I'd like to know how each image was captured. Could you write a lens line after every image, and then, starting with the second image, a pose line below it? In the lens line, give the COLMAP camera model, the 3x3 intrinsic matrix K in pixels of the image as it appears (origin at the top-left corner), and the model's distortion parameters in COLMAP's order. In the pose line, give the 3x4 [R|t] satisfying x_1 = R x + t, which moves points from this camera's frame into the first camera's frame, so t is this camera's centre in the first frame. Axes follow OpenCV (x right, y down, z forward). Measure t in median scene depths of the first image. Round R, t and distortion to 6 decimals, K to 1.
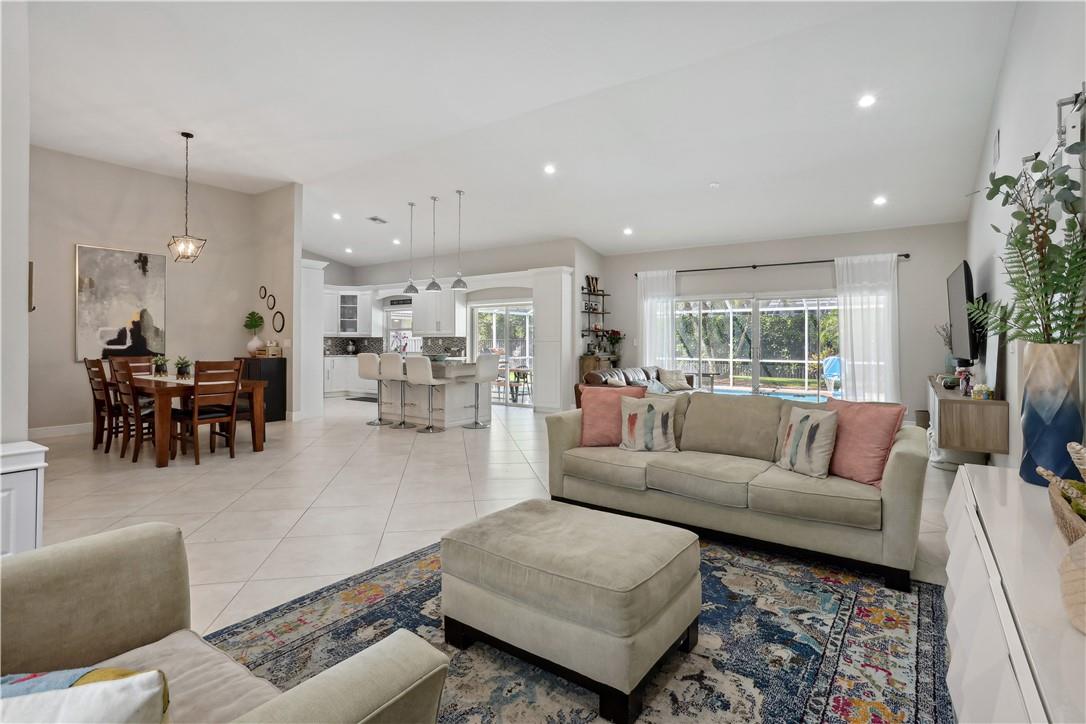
lens RADIAL K [[540.1, 0, 534.0], [0, 540.1, 338.2], [0, 0, 1]] dist [-0.028375, 0.005585]
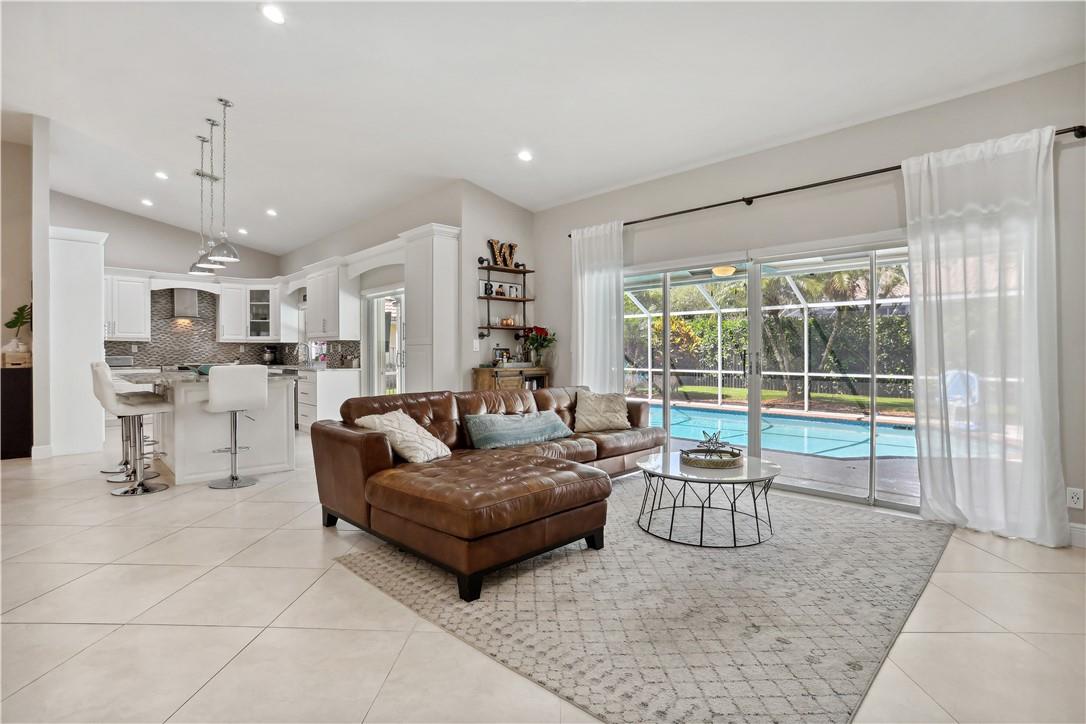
lens RADIAL K [[540.1, 0, 542.4], [0, 540.1, 364.9], [0, 0, 1]] dist [-0.028375, 0.005585]
pose [[0.980135, 0.003636, -0.198296, 0.289991], [0.002075, 0.999589, 0.028582, 0.011670], [0.198318, -0.028426, 0.979725, 0.400057]]
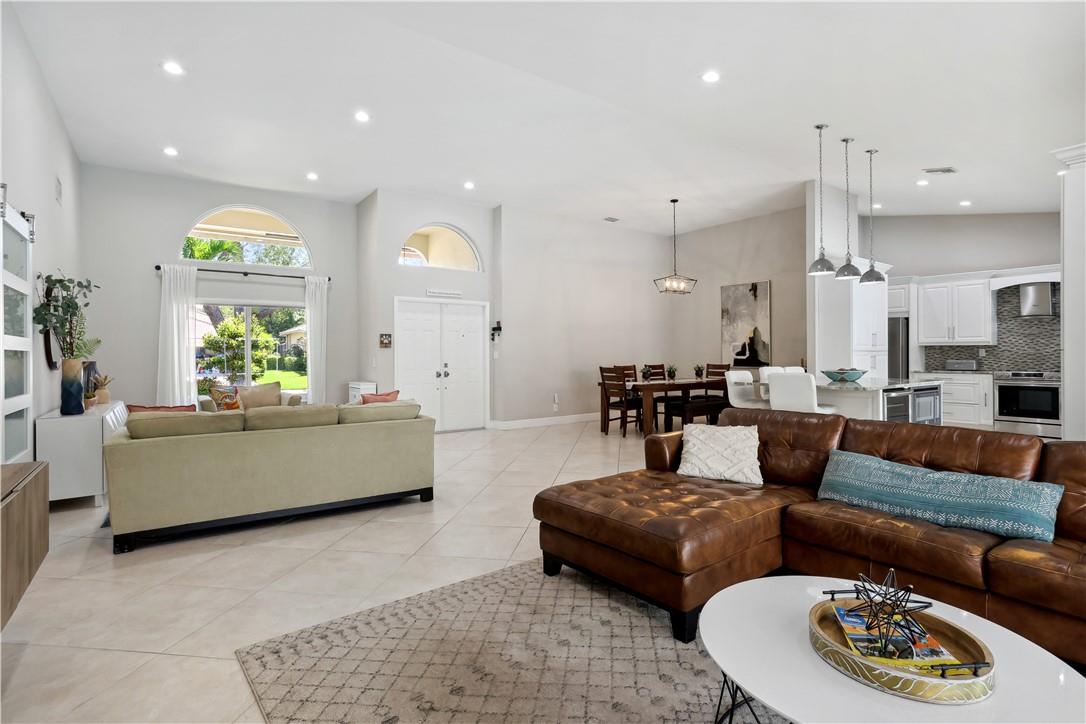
lens RADIAL K [[540.1, 0, 537.3], [0, 540.1, 355.3], [0, 0, 1]] dist [-0.028375, 0.005585]
pose [[-0.326457, 0.001524, -0.945211, 0.508112], [0.010854, 0.999939, -0.002137, 0.006963], [0.945150, -0.010957, -0.326454, 0.752843]]
